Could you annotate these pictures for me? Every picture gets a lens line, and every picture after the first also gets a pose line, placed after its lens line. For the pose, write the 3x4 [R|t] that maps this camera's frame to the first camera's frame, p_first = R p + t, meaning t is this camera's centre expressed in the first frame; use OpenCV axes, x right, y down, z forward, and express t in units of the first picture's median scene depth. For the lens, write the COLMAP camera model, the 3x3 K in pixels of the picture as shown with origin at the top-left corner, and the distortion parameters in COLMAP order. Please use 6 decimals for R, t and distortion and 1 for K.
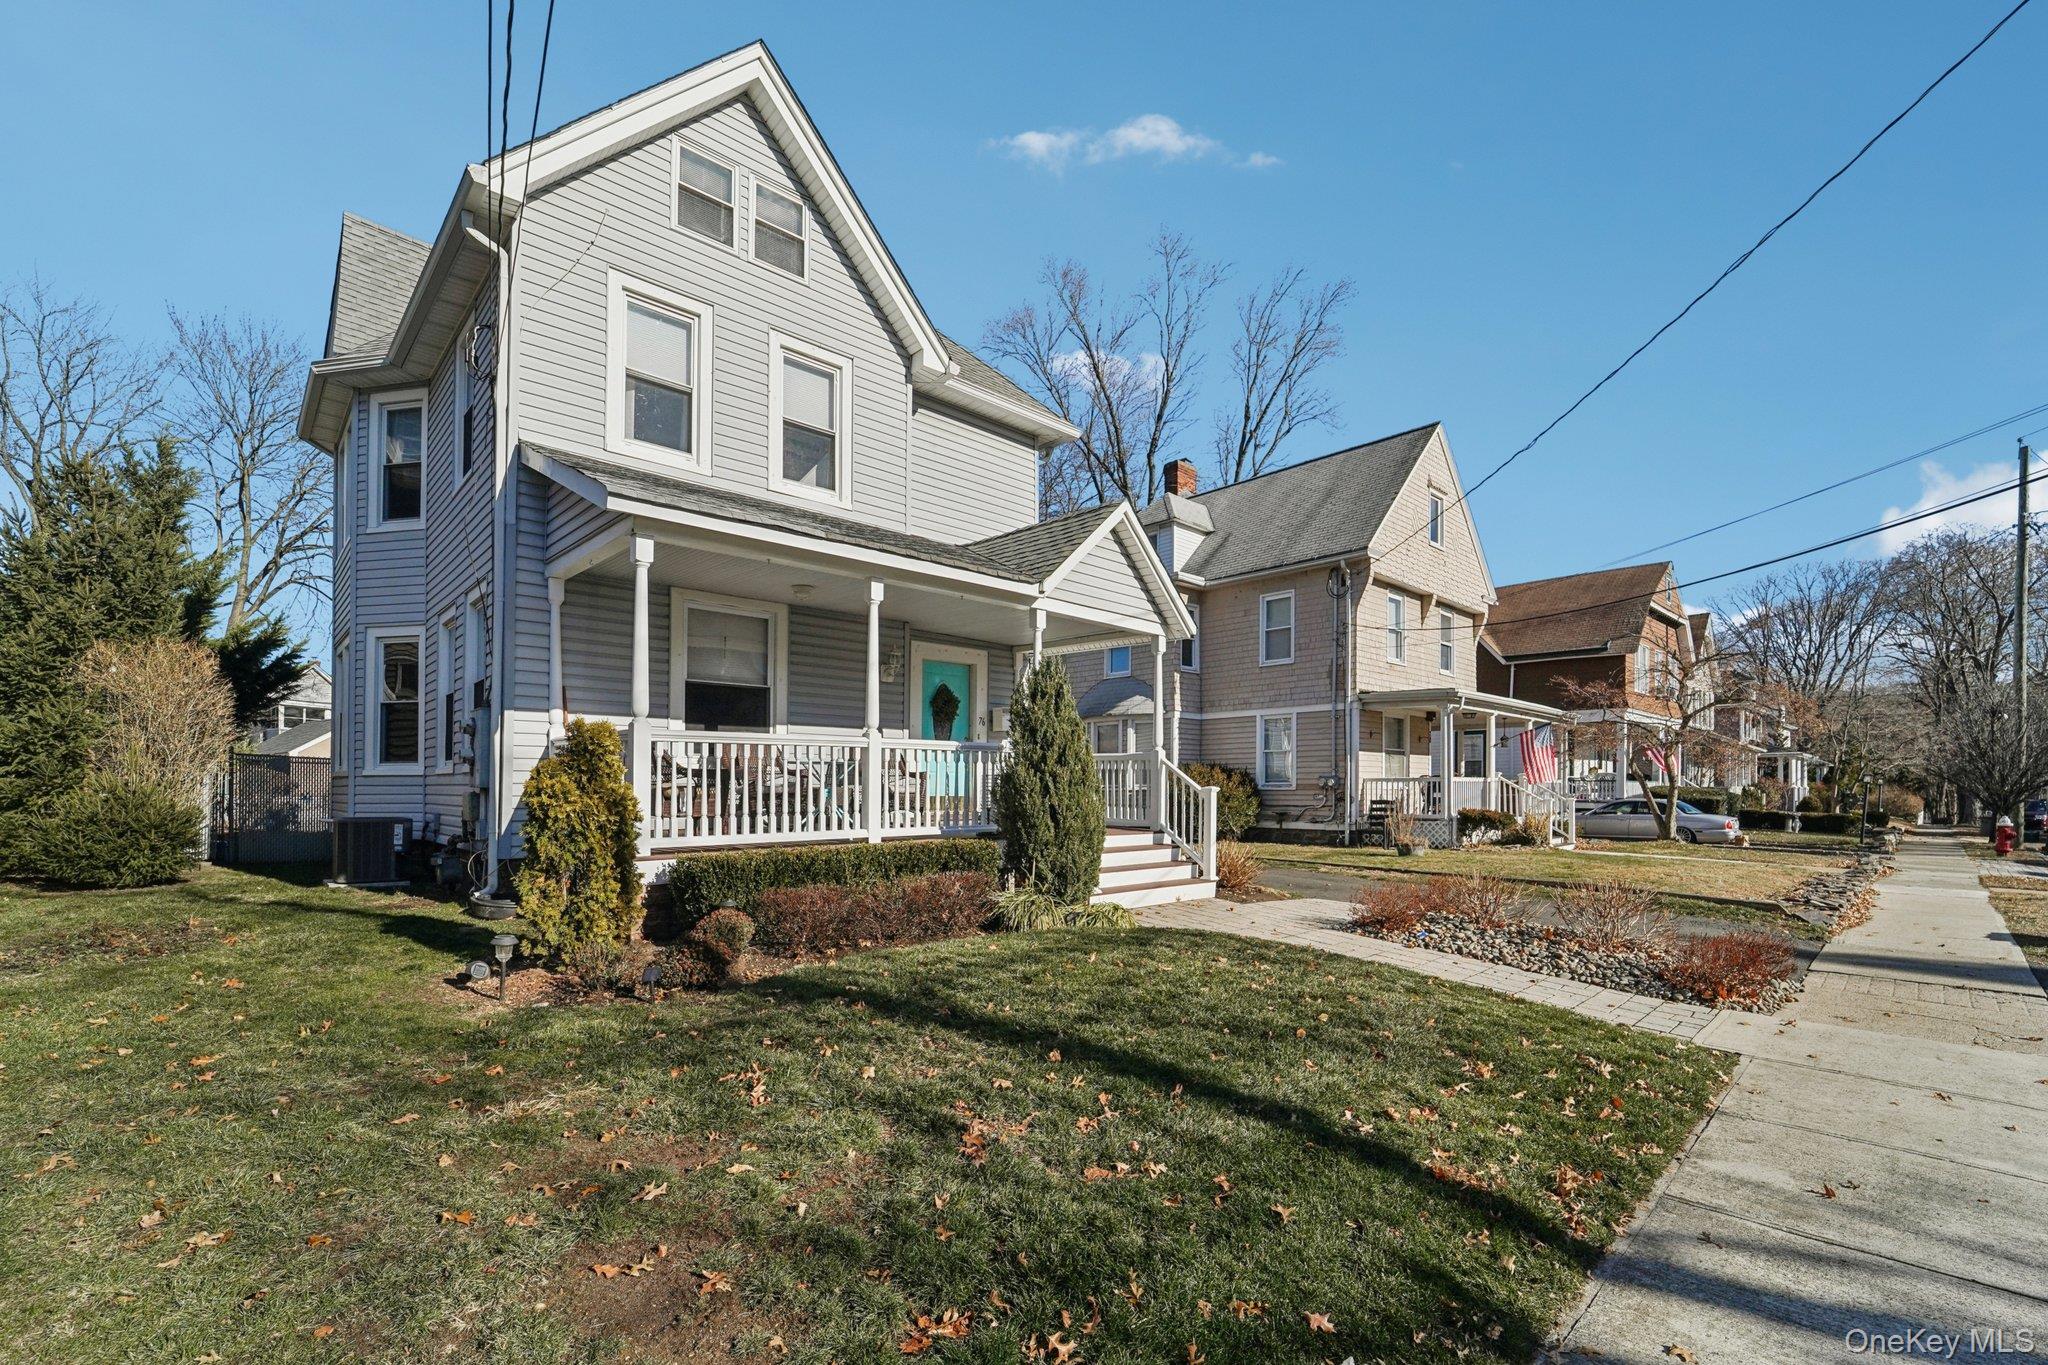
lens RADIAL K [[894.1, 0, 1023.2], [0, 894.1, 777.2], [0, 0, 1]] dist [-0.002780, 0.000274]
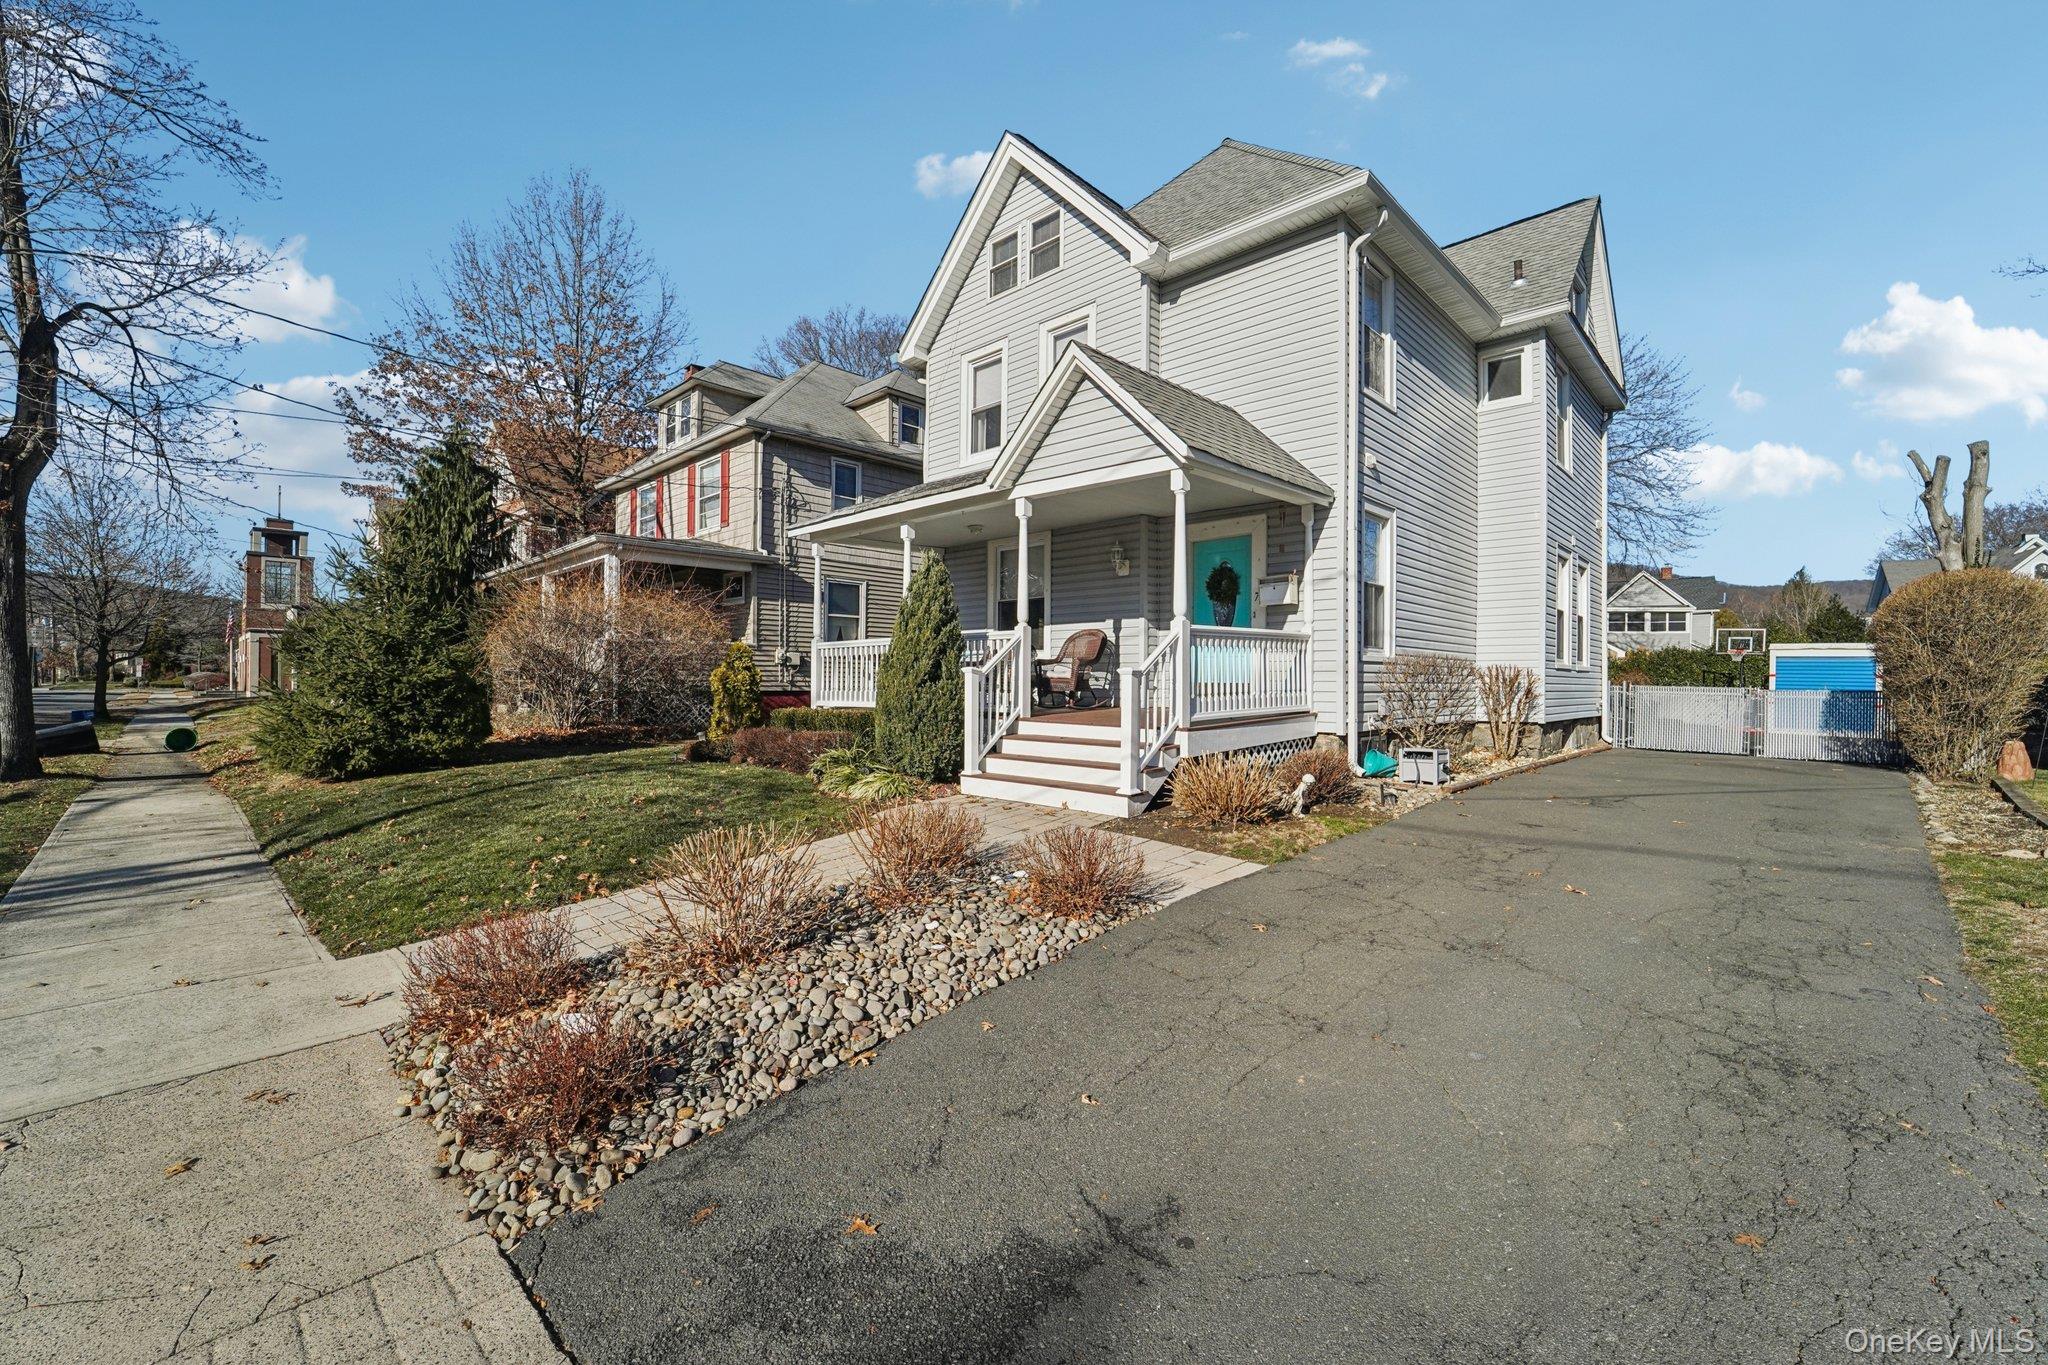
lens RADIAL K [[835.1, 0, 1038.1], [0, 835.1, 674.9], [0, 0, 1]] dist [-0.019926, -0.001016]
pose [[0.066588, -0.011205, -0.997718, 0.480445], [0.010569, 0.999889, -0.010524, 0.012509], [0.997725, -0.009844, 0.066699, 0.473736]]
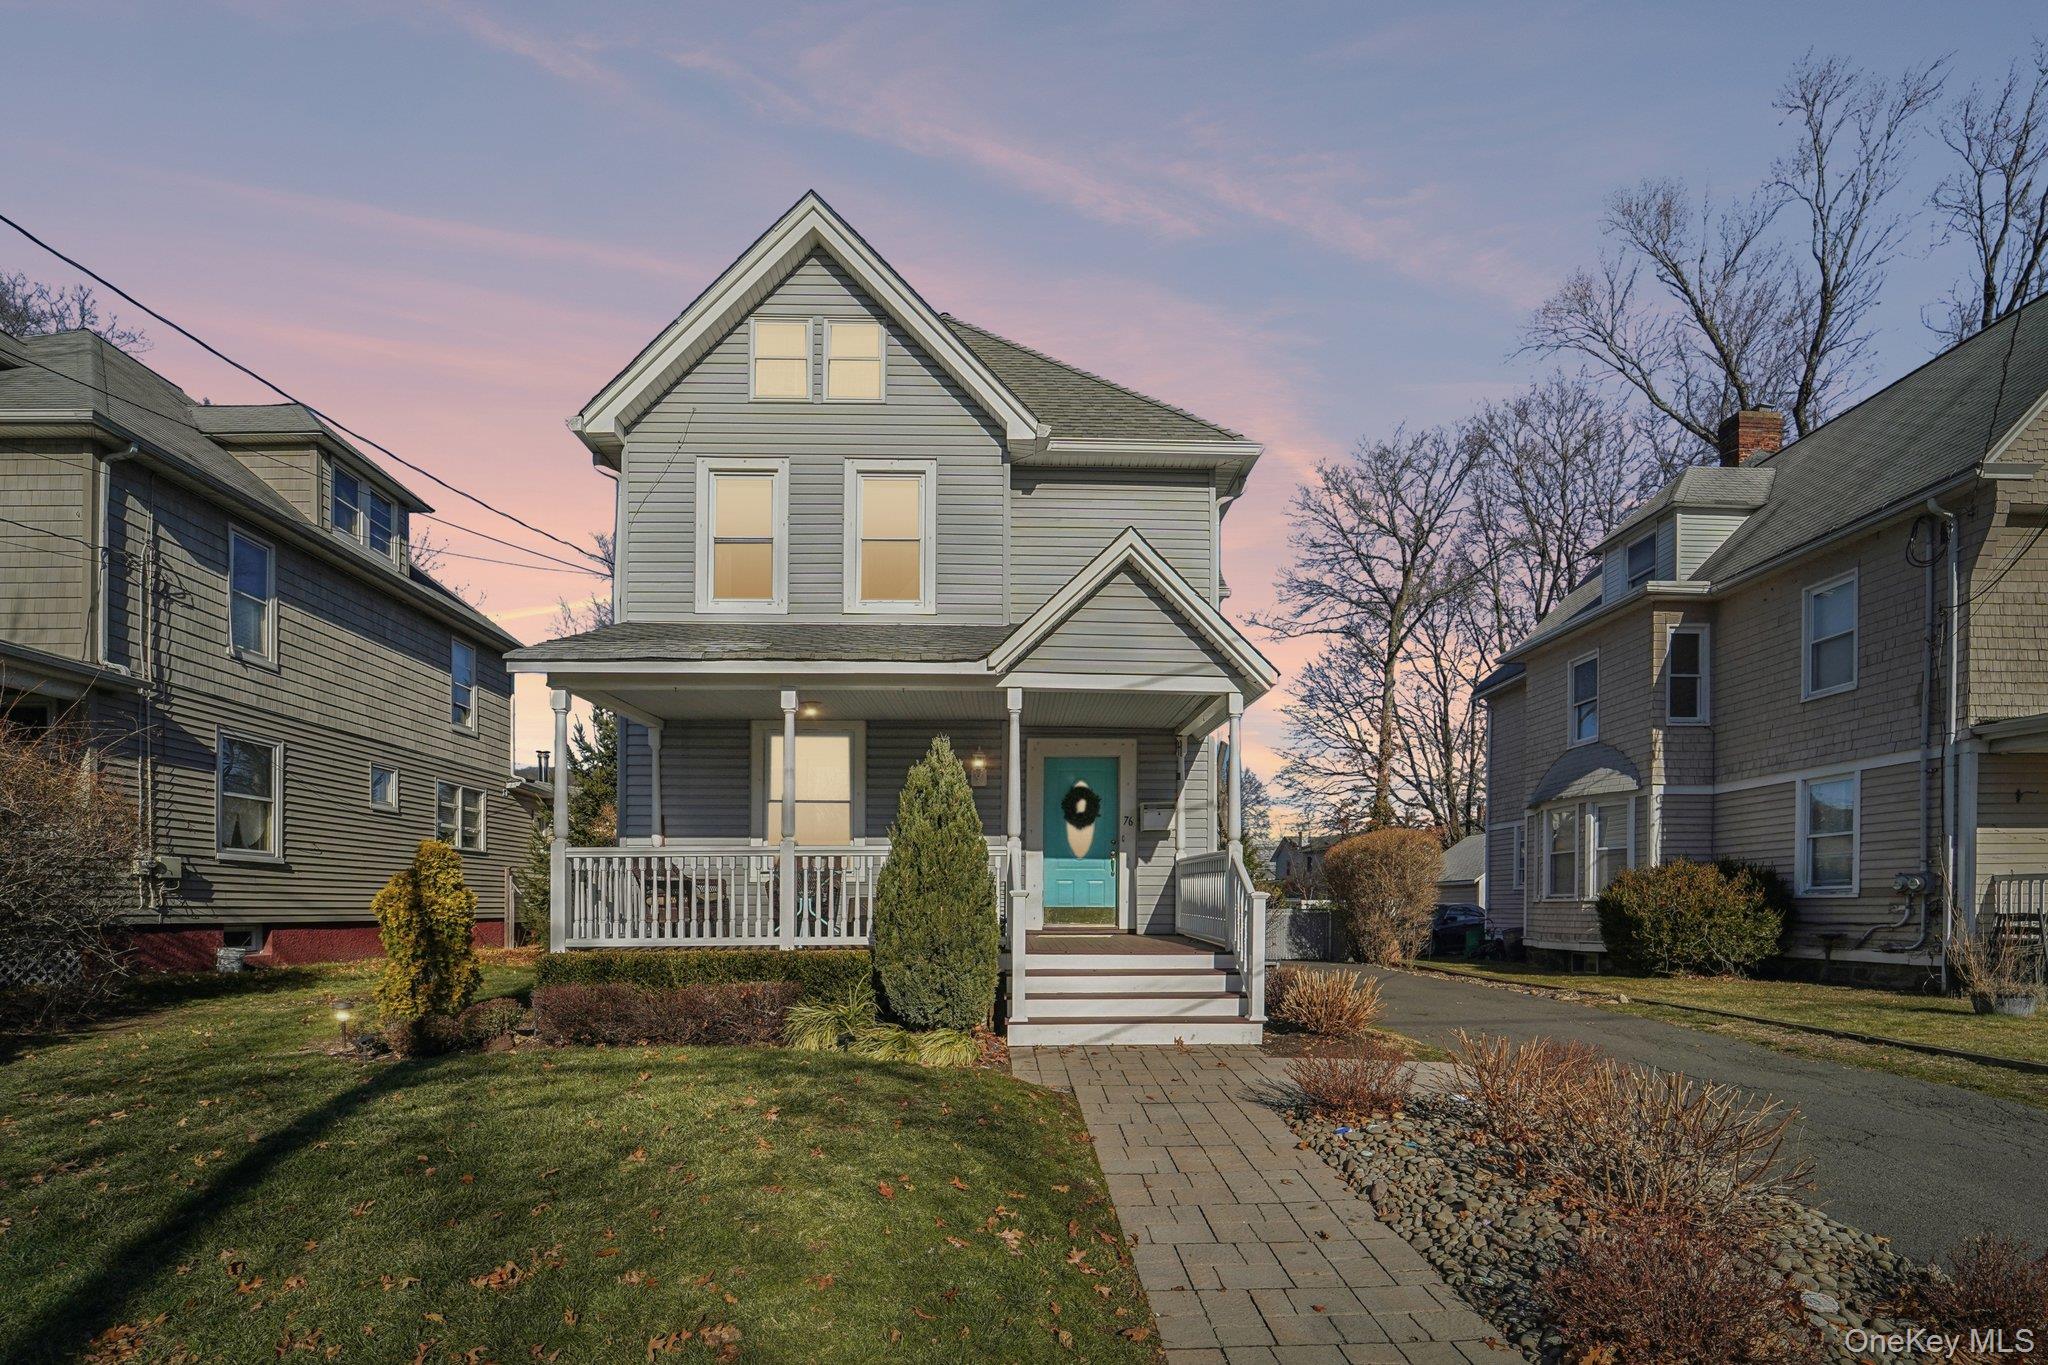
lens RADIAL K [[908.7, 0, 1034.2], [0, 908.7, 908.2], [0, 0, 1]] dist [-0.007886, -0.000759]
pose [[0.752121, -0.000526, -0.659024, 0.302031], [0.012646, 0.999827, 0.013633, 0.006246], [0.658903, -0.018588, 0.751998, 0.175304]]
